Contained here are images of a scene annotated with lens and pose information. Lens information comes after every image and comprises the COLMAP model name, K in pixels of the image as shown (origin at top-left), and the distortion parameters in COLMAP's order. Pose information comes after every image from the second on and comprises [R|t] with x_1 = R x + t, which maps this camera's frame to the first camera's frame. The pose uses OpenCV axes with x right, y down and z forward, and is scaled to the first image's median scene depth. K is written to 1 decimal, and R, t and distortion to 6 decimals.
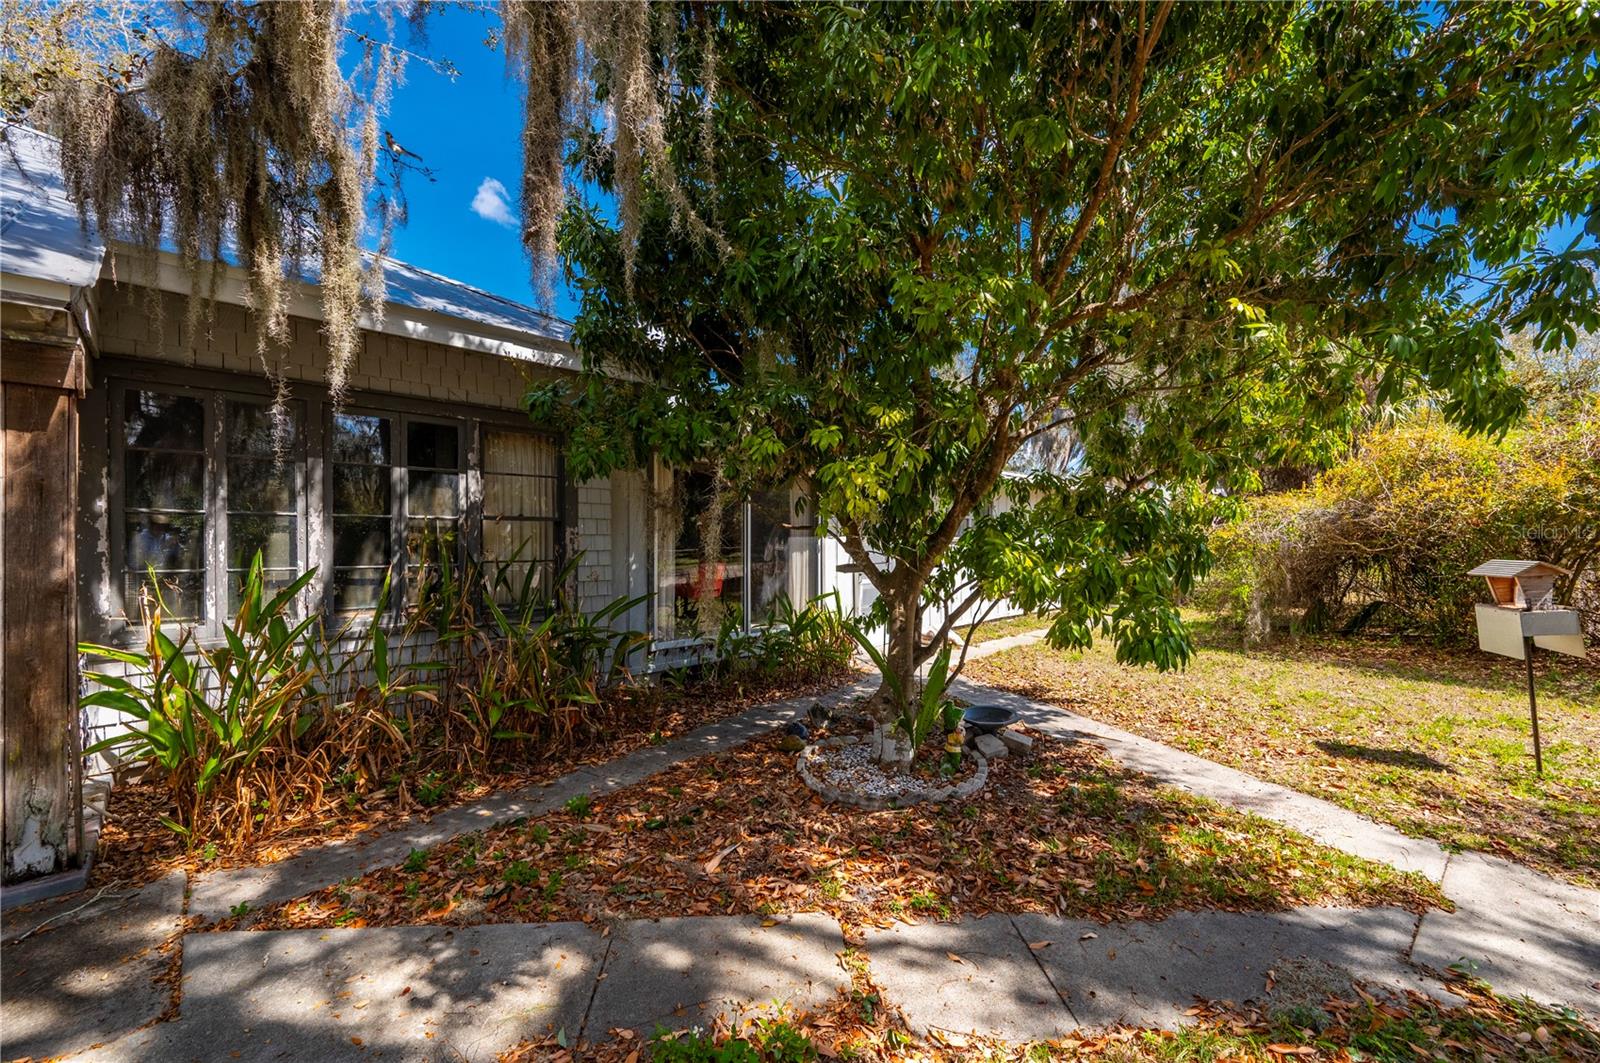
lens RADIAL K [[664.8, 0, 800.0], [0, 664.8, 531.5], [0, 0, 1]] dist [-0.000394, -0.000277]
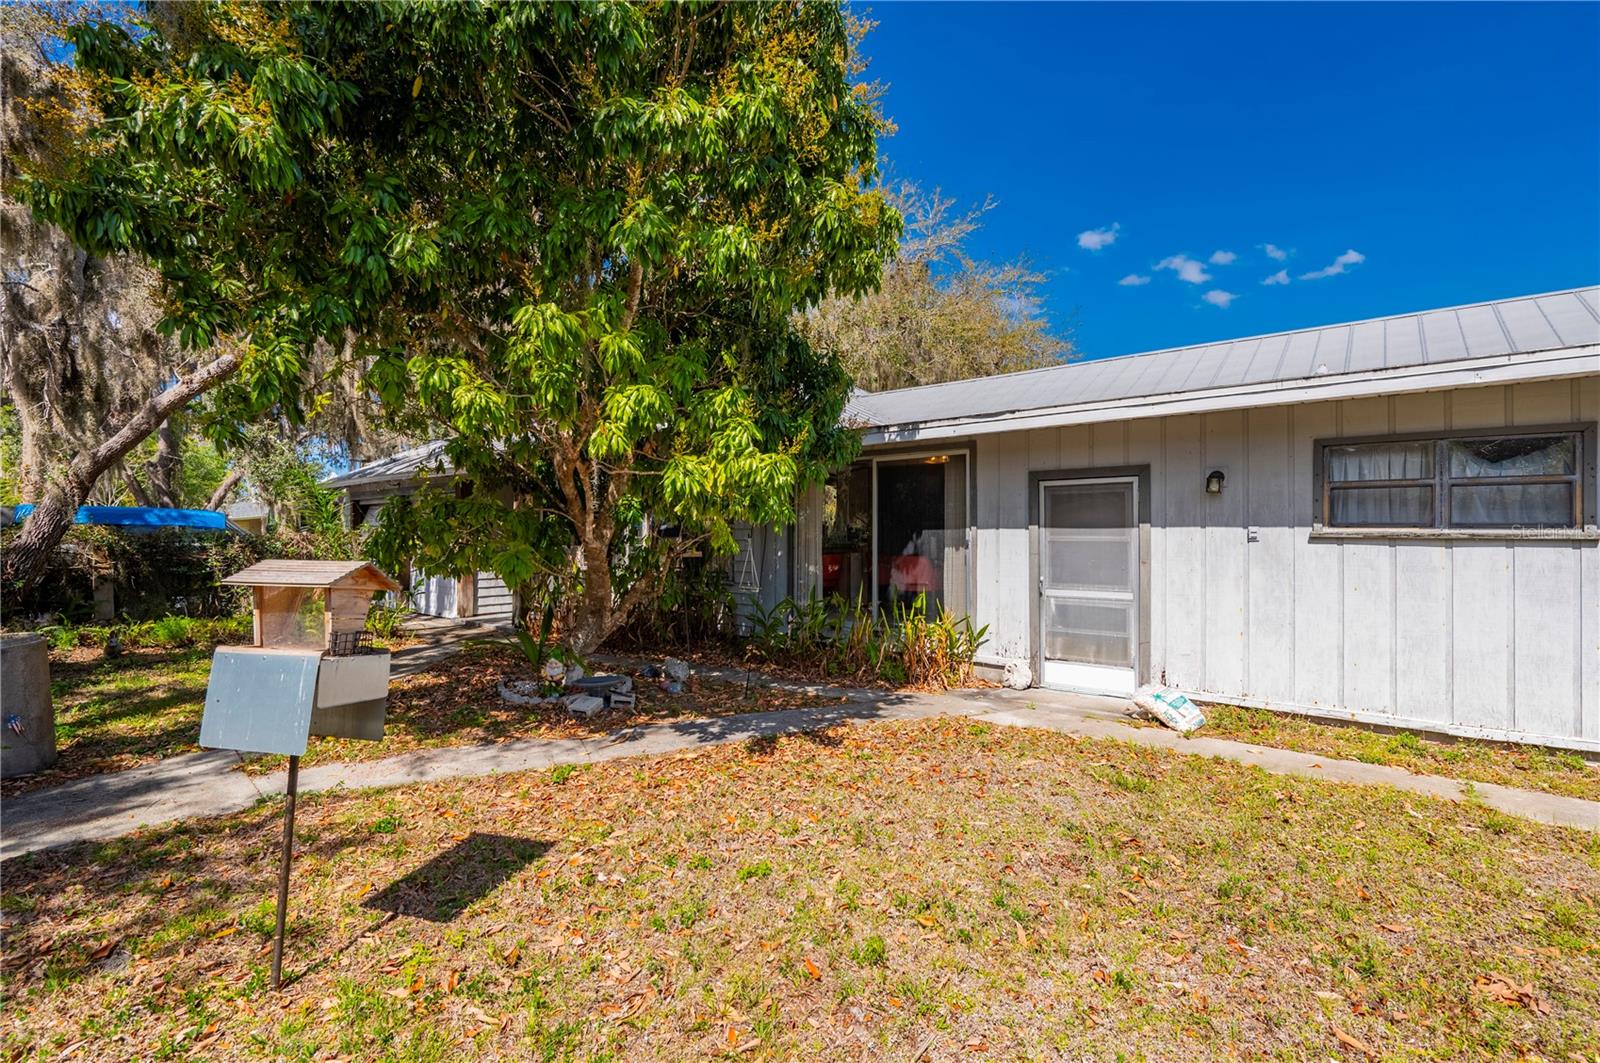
lens RADIAL K [[758.2, 0, 800.0], [0, 758.2, 531.5], [0, 0, 1]] dist [0.000119, 0.000029]
pose [[0.027112, -0.002912, -0.999628, 1.524892], [0.007042, 0.999972, -0.002722, 0.025397], [0.999608, -0.006965, 0.027132, 1.251178]]
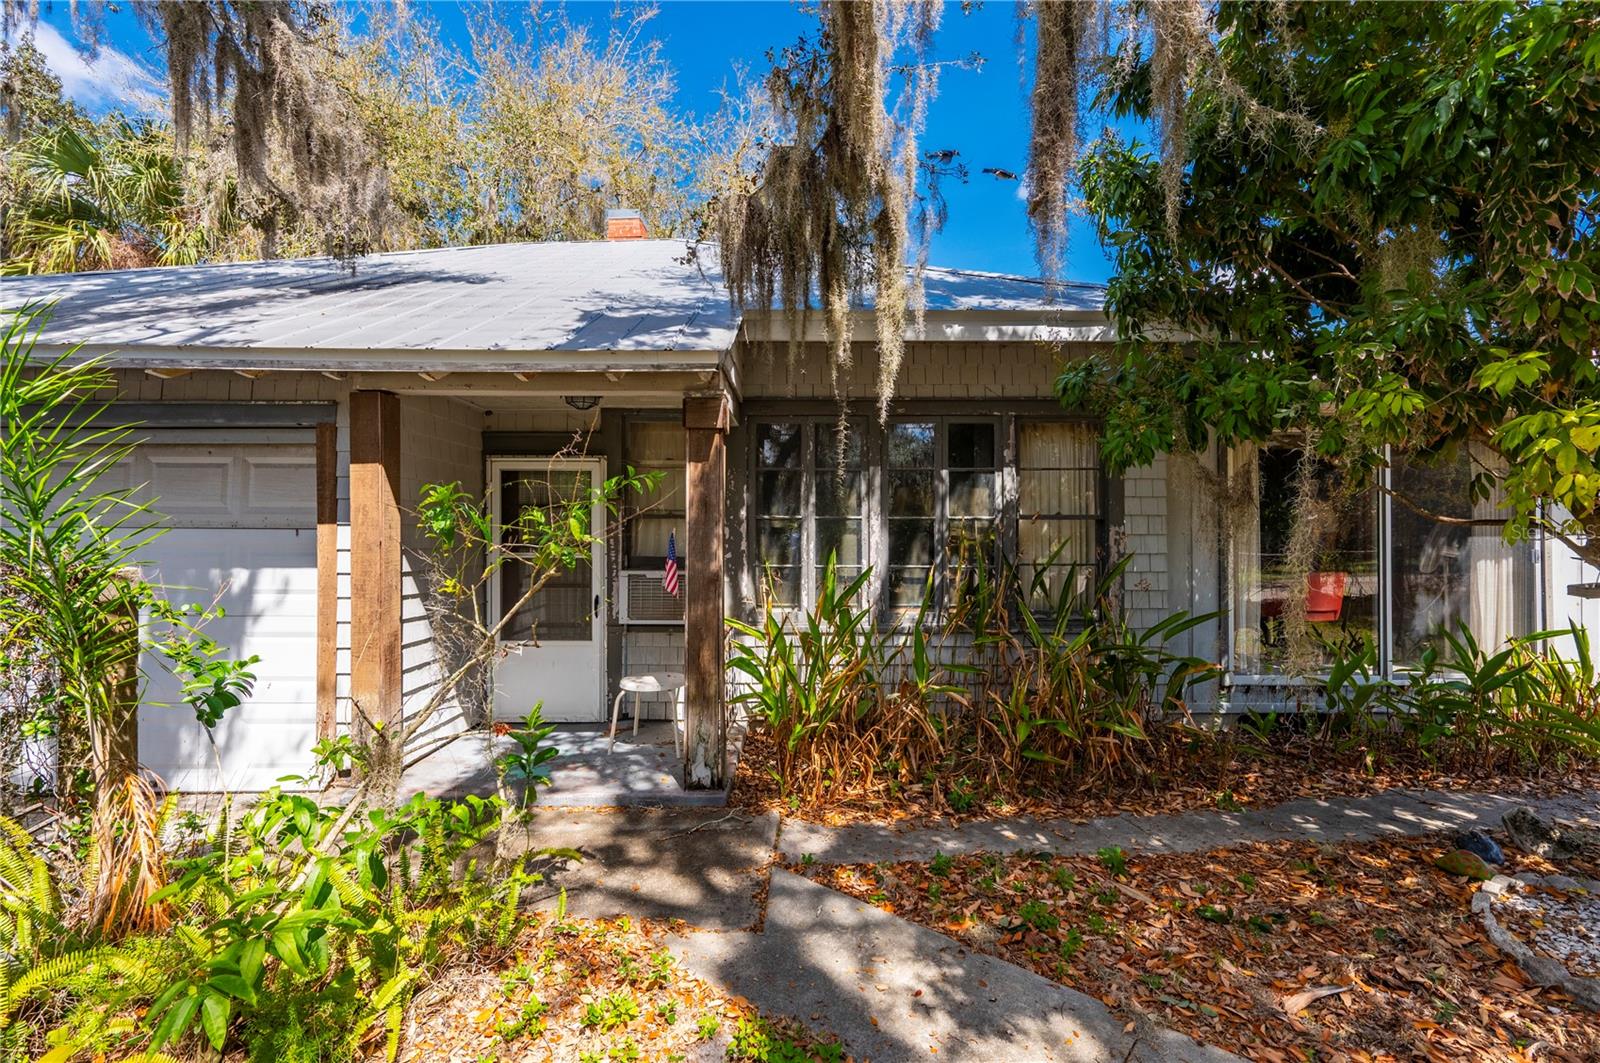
lens RADIAL K [[736.8, 0, 799.8], [0, 736.8, 519.6], [0, 0, 1]] dist [0.001233, 0.000764]
pose [[0.700300, -0.018006, -0.713622, 0.057798], [0.009075, 0.999826, -0.016322, -0.003311], [0.713791, 0.004954, 0.700341, 0.060383]]
